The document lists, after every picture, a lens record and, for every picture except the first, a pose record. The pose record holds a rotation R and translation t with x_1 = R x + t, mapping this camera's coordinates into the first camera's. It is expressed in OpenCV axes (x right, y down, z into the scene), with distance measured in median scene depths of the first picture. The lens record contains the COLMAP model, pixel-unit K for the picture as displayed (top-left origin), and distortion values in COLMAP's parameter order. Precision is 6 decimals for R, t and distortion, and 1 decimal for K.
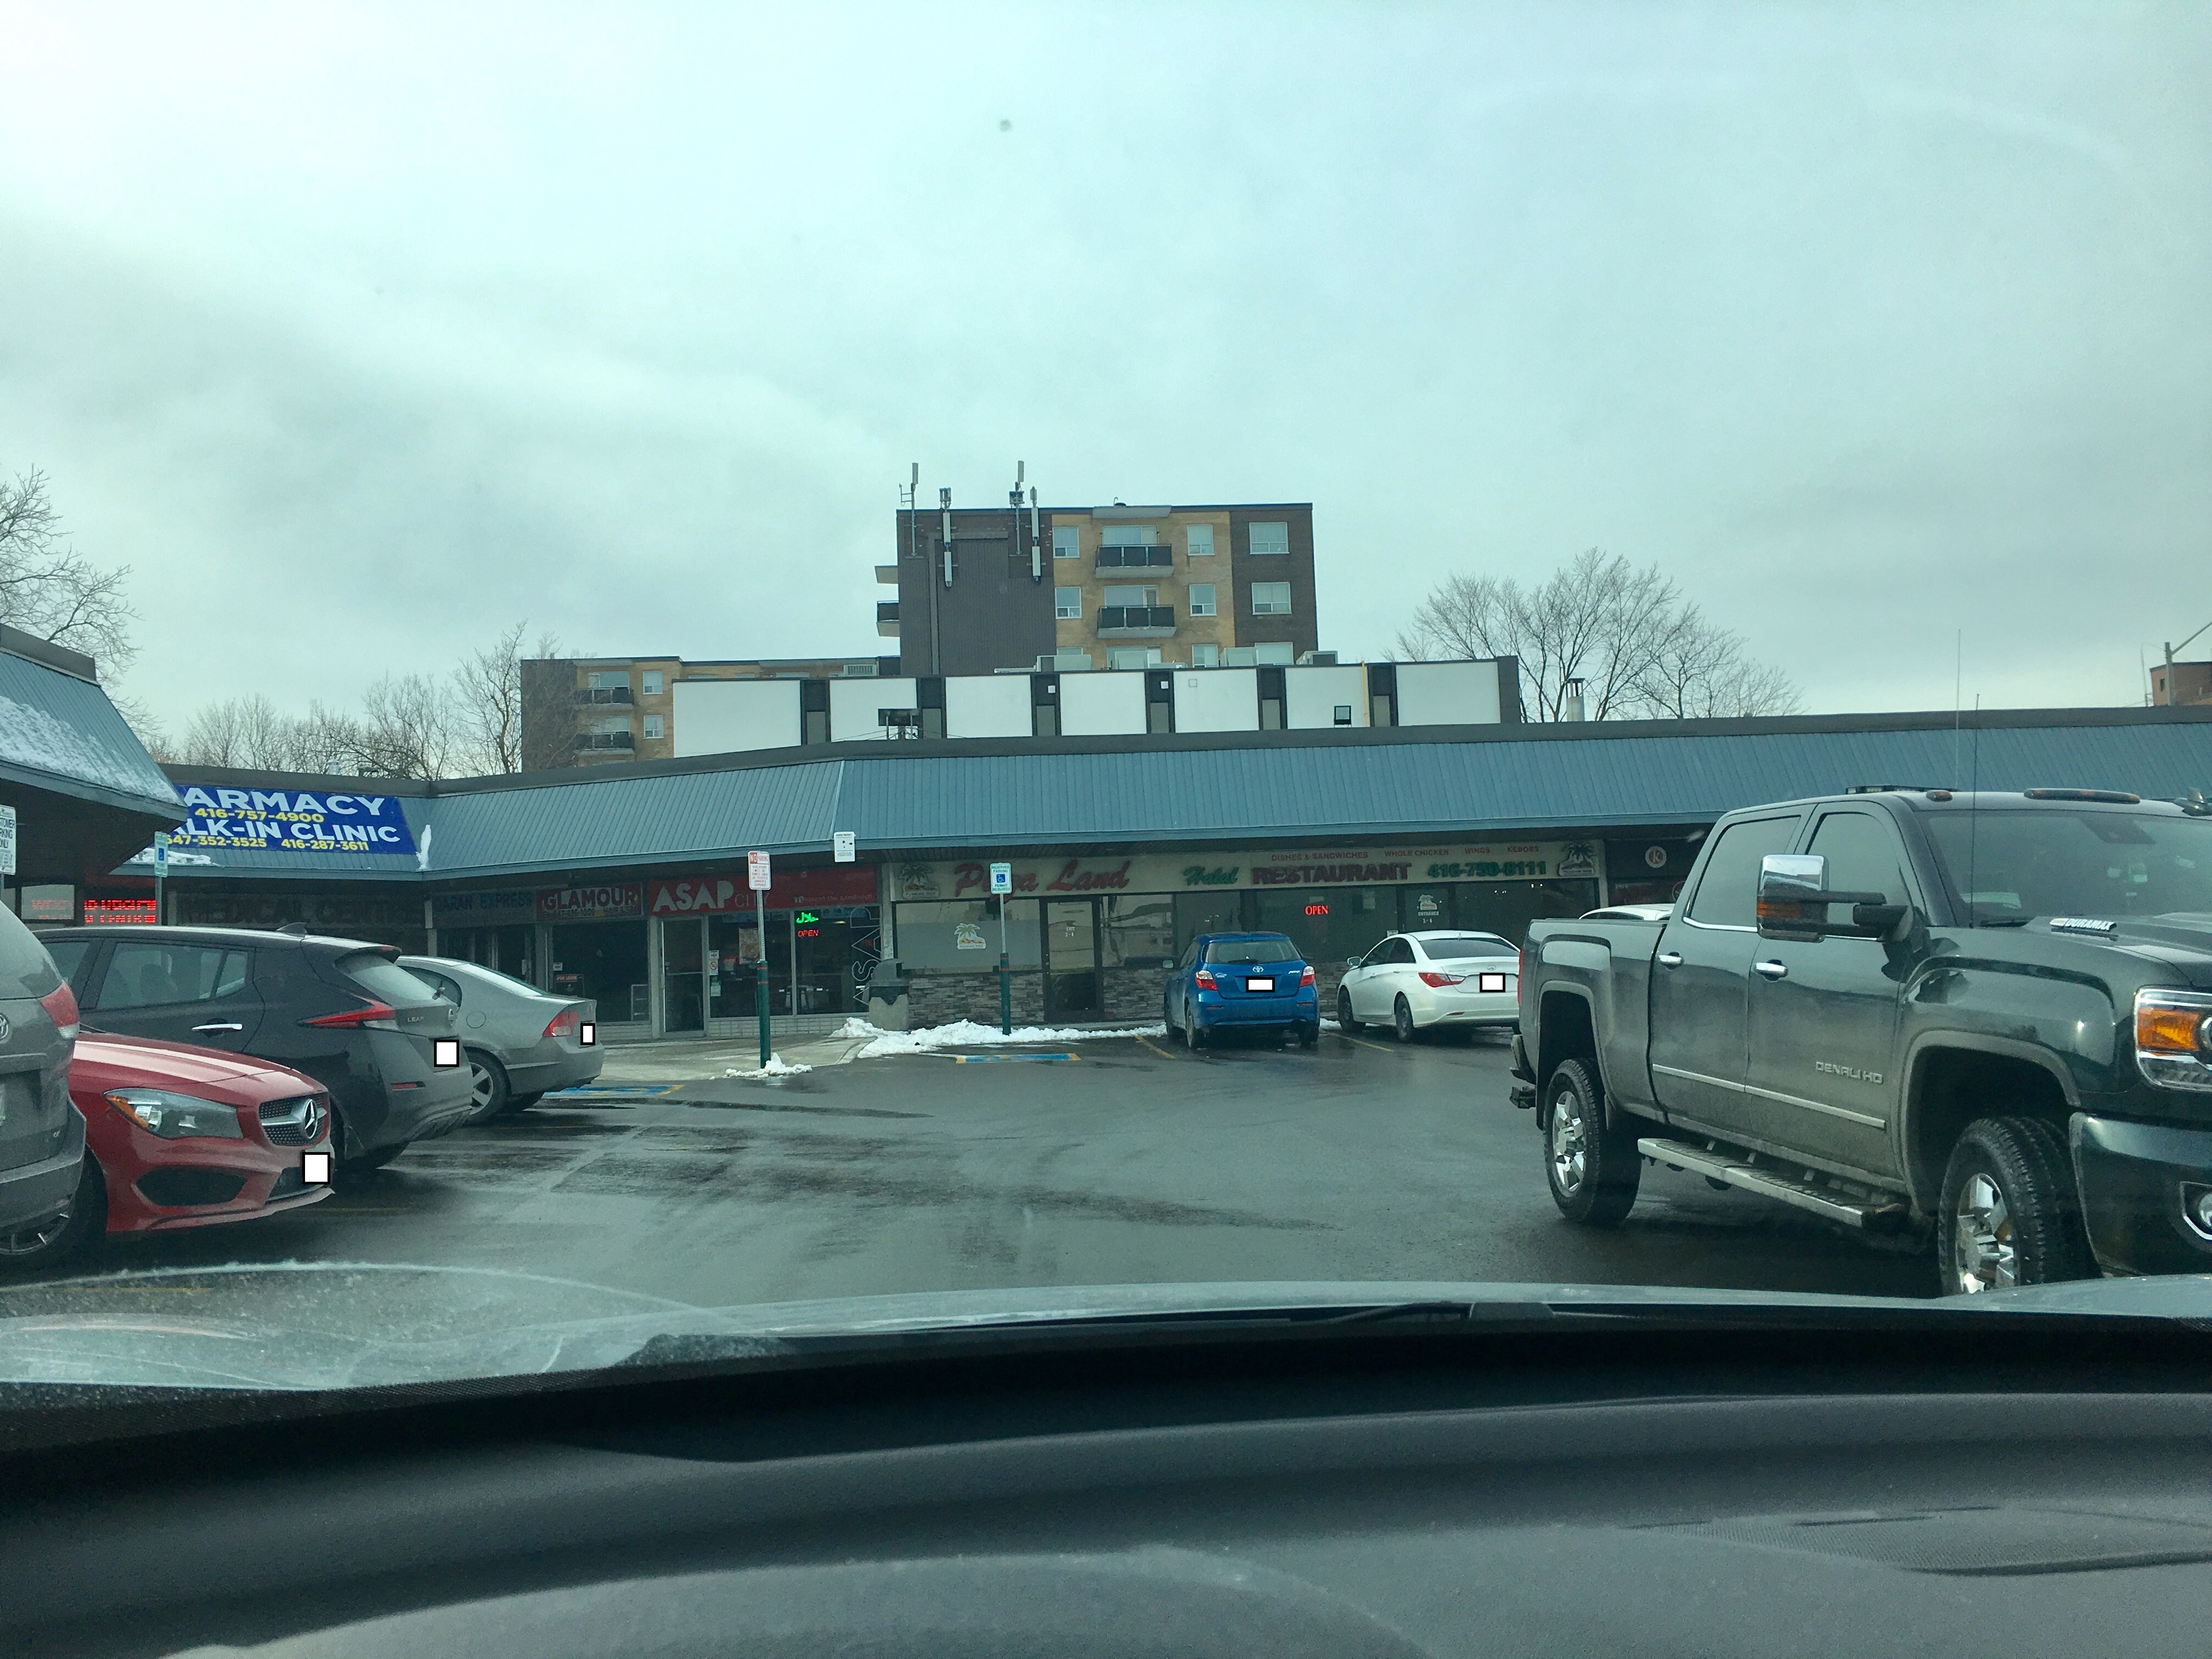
lens RADIAL K [[1899.1, 0, 1106.0], [0, 1899.1, 829.5], [0, 0, 1]] dist [0.057621, -0.050801]
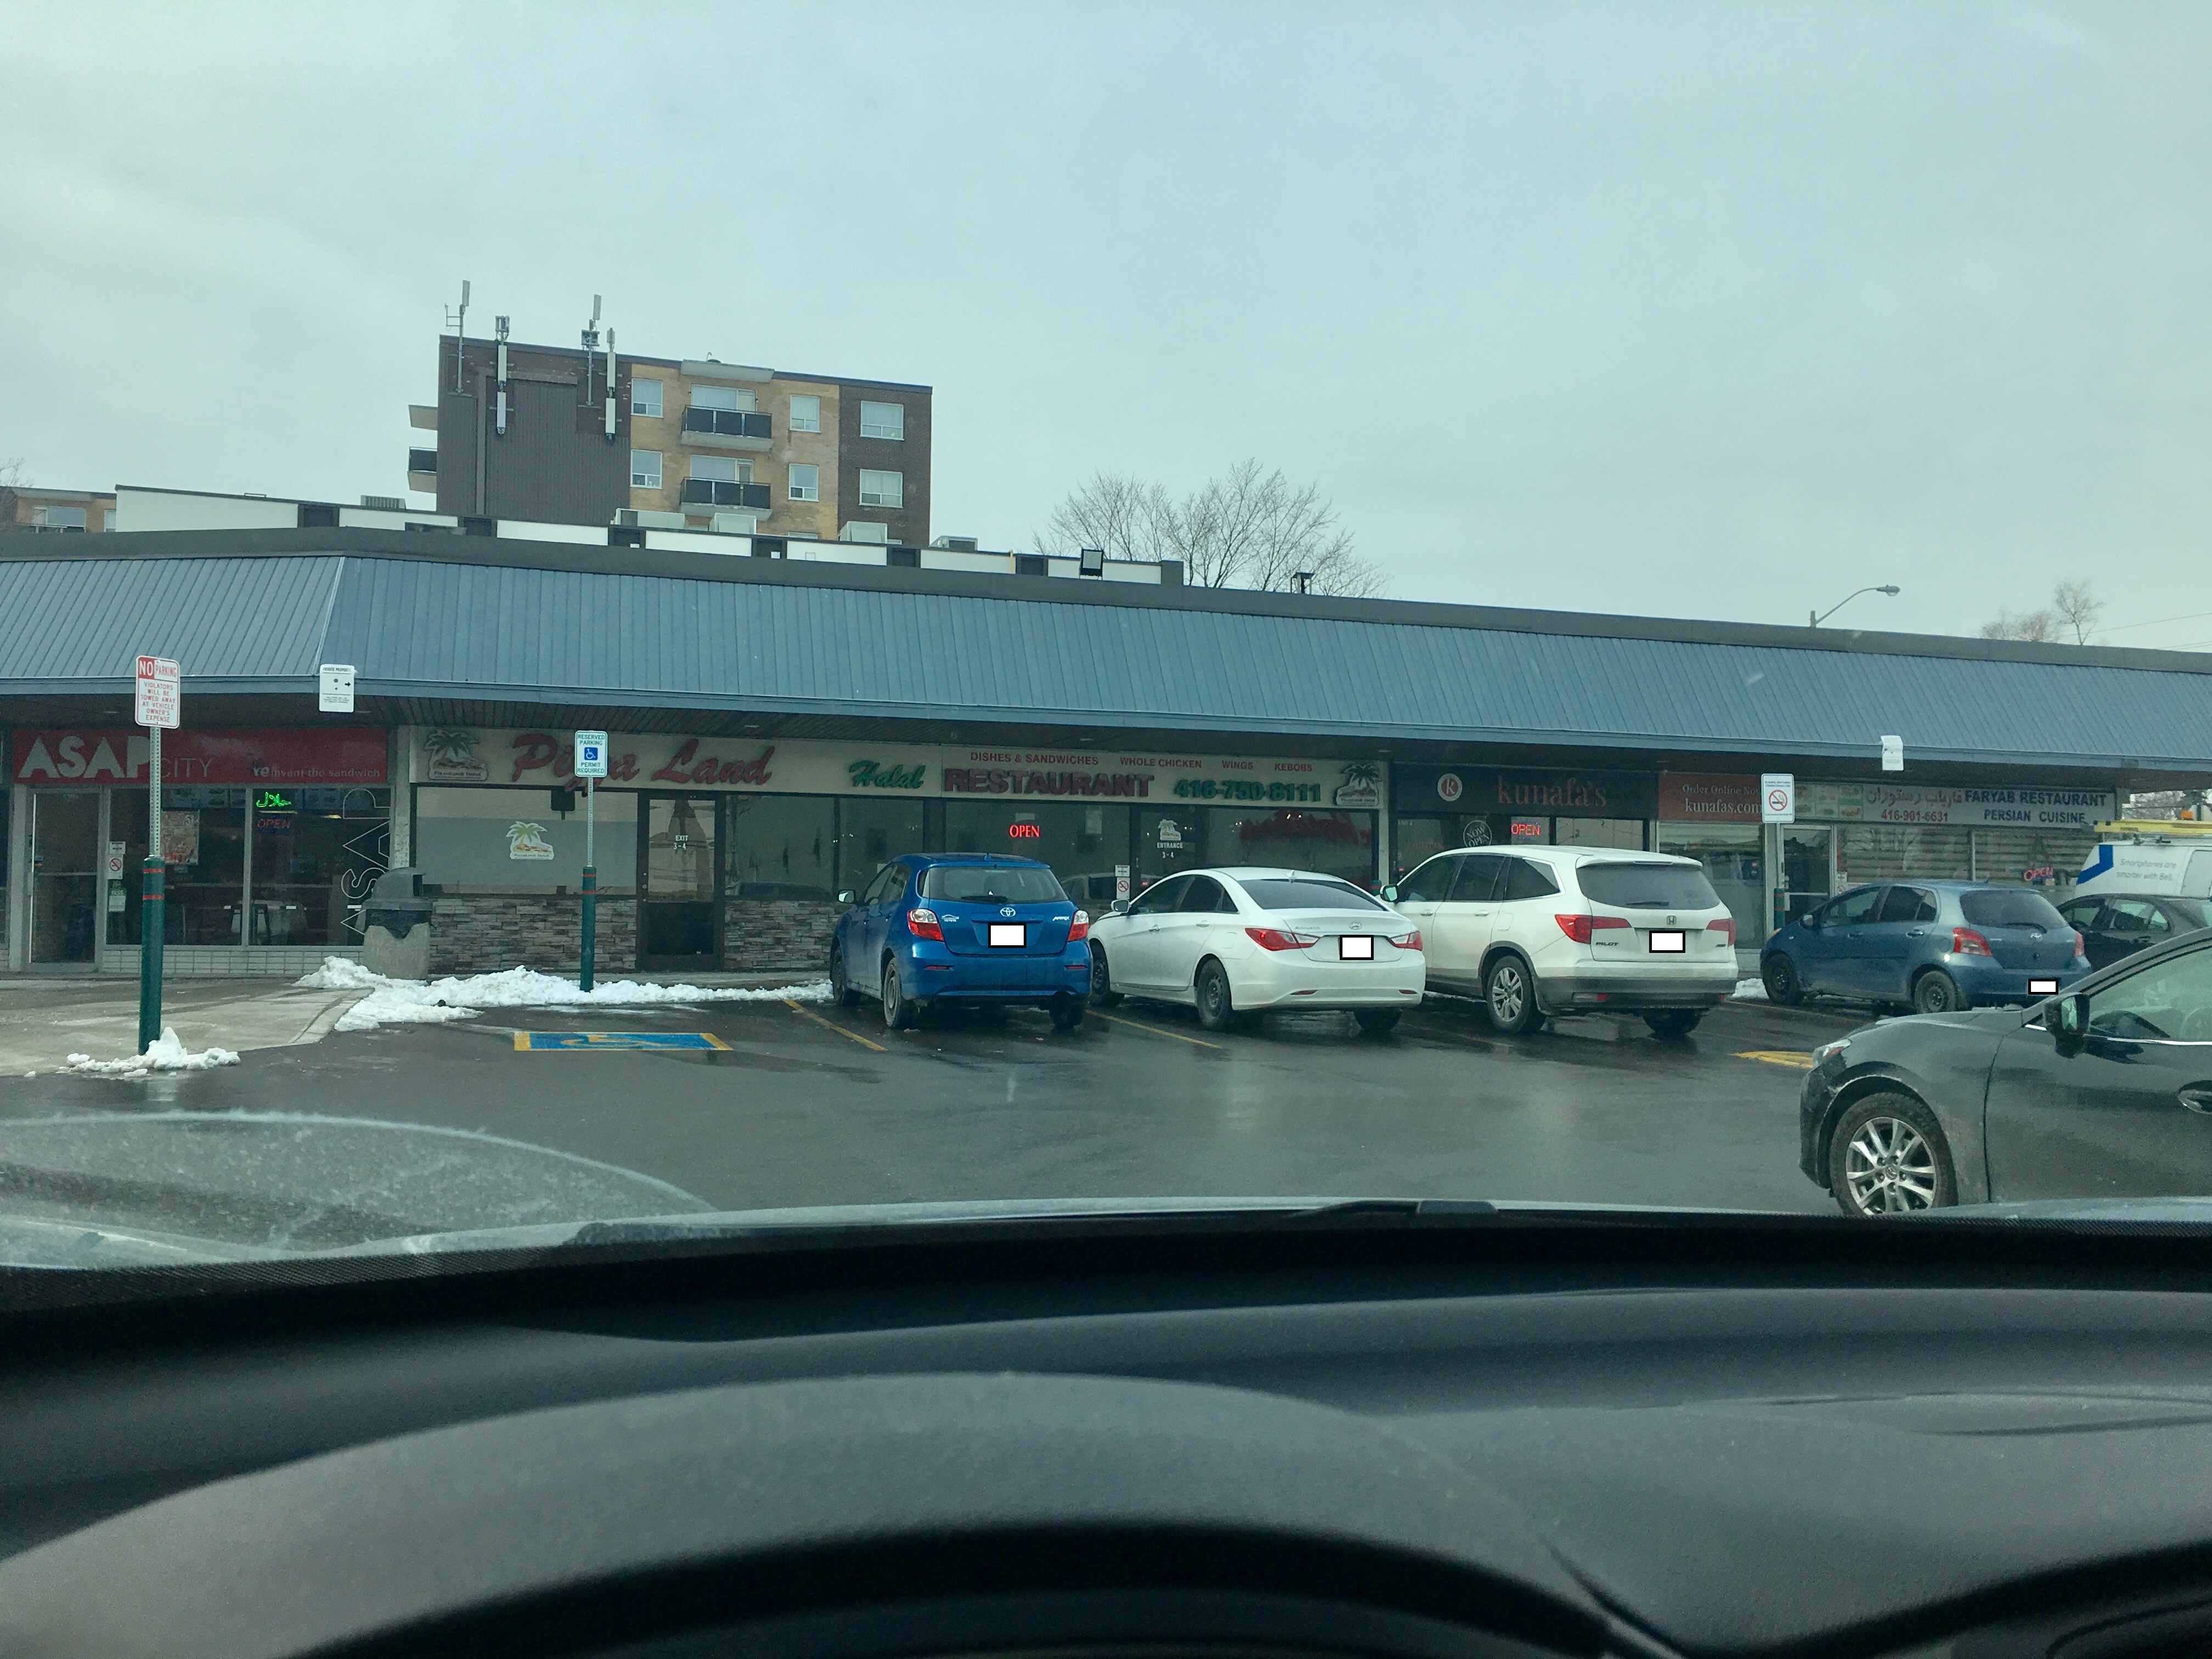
lens RADIAL K [[1899.1, 0, 1106.0], [0, 1899.1, 829.5], [0, 0, 1]] dist [0.057621, -0.050801]
pose [[0.970330, 0.056366, 0.235121, -0.032013], [-0.064311, 0.997584, 0.026256, 0.020541], [-0.233073, -0.040598, 0.971611, 0.282792]]
